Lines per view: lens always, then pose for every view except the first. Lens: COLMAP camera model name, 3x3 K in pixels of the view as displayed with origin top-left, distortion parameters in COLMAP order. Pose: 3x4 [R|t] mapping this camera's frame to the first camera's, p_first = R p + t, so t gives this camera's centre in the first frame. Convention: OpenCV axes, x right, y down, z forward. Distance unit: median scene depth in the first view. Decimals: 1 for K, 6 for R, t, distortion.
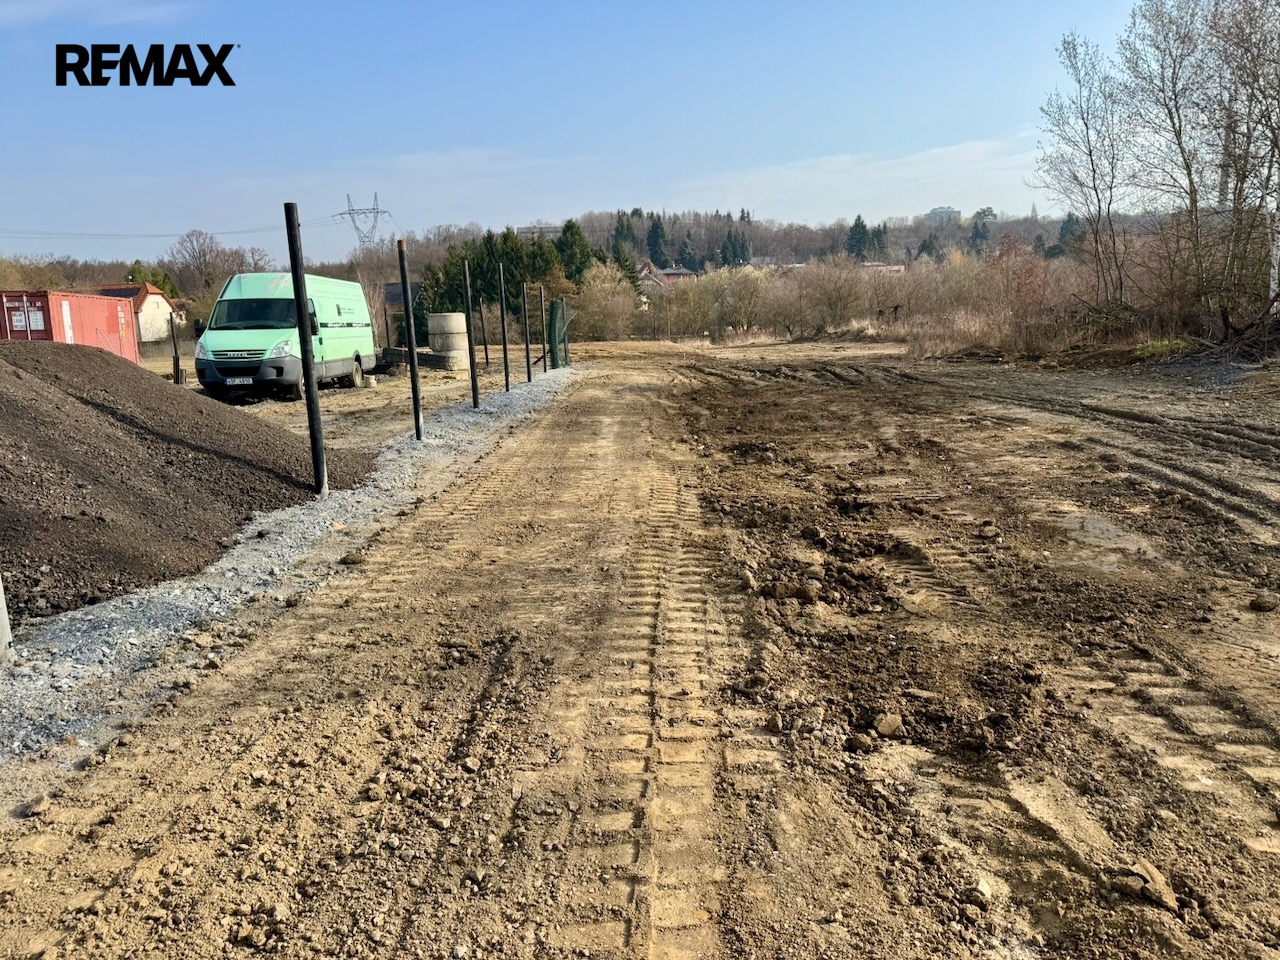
lens RADIAL K [[885.3, 0, 644.6], [0, 885.3, 483.3], [0, 0, 1]] dist [0.055395, -0.034365]
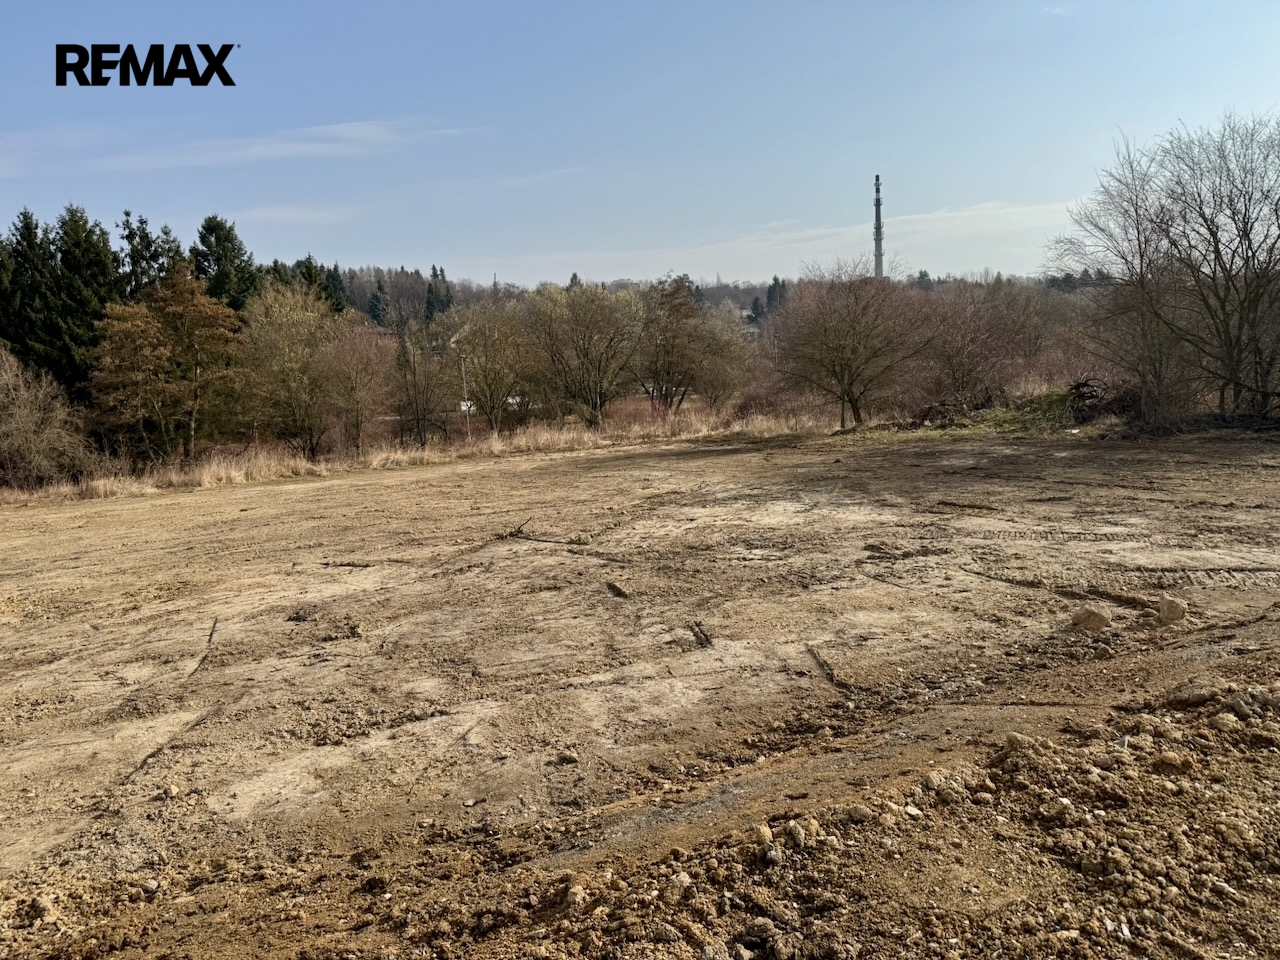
lens RADIAL K [[913.0, 0, 641.1], [0, 913.0, 486.7], [0, 0, 1]] dist [0.002833, -0.003056]
pose [[0.939041, -0.062094, 0.338151, -0.011851], [0.089440, 0.993811, -0.065882, -0.026366], [-0.331967, 0.092110, 0.938783, 0.149048]]
